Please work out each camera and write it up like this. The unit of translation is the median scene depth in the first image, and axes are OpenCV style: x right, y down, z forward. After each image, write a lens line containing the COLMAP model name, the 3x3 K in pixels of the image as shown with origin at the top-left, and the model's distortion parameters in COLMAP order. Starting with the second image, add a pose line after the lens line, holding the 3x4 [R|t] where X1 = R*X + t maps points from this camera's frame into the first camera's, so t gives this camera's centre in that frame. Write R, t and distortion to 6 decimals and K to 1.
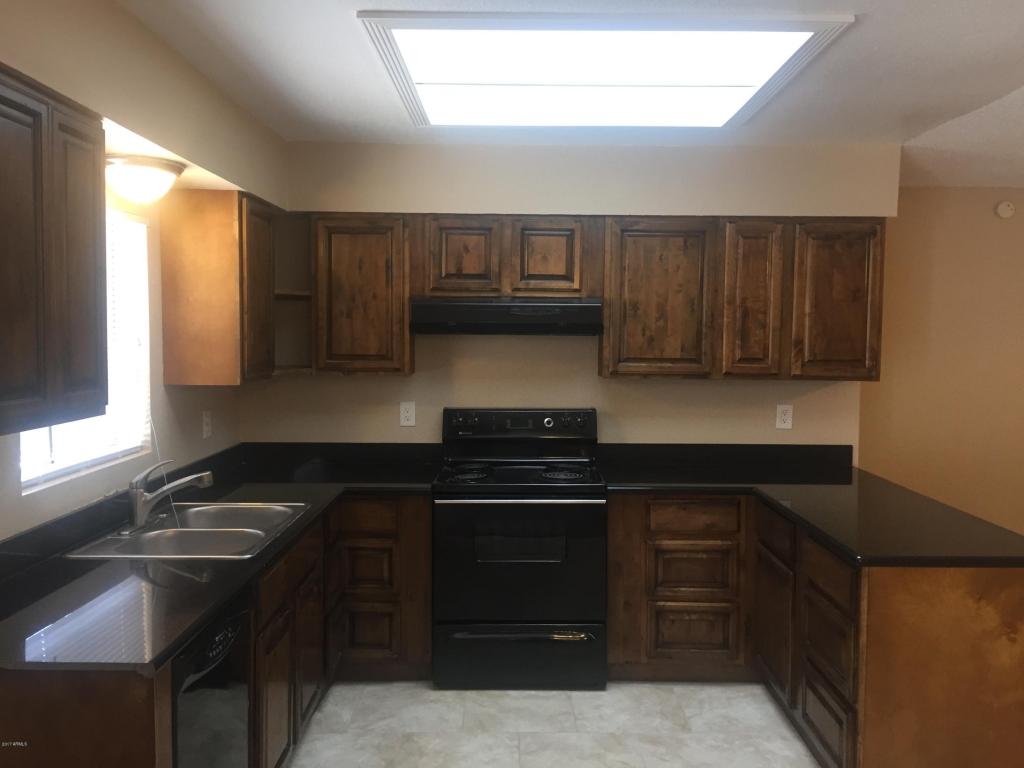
lens RADIAL K [[857.7, 0, 518.3], [0, 857.7, 388.5], [0, 0, 1]] dist [0.061874, 0.002333]
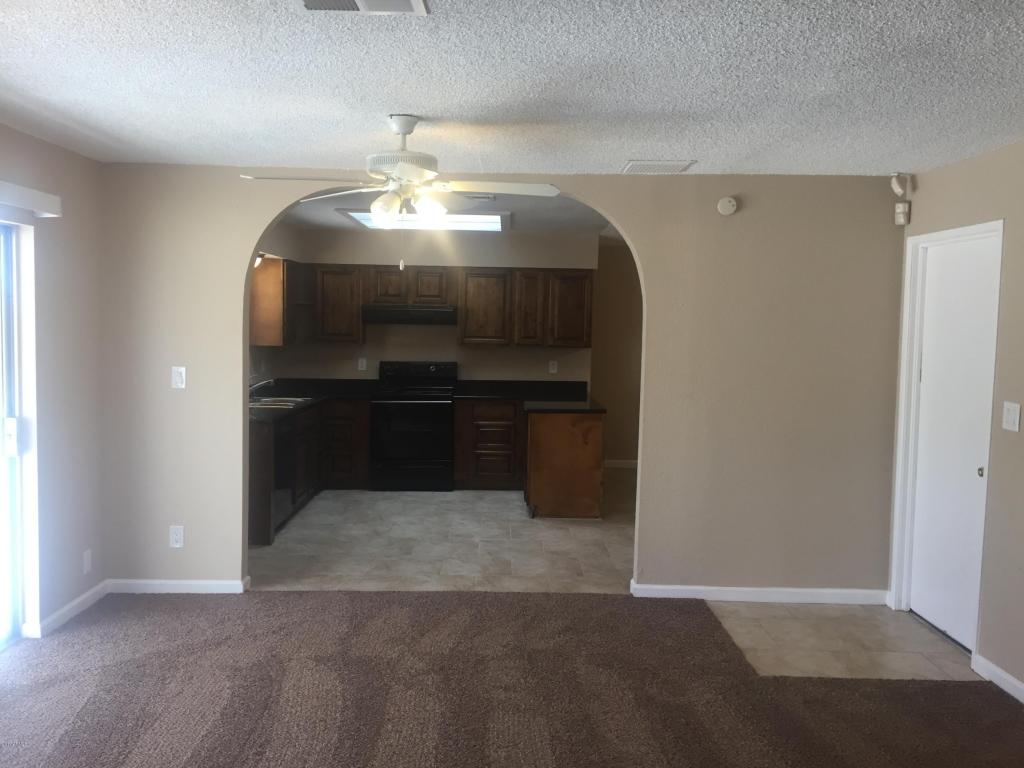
lens RADIAL K [[857.7, 0, 509.0], [0, 857.7, 378.4], [0, 0, 1]] dist [0.061874, 0.002333]
pose [[0.999953, 0.006662, 0.007026, 0.209026], [-0.006640, 0.999973, -0.003125, 0.071007], [-0.007047, 0.003078, 0.999970, -1.040373]]
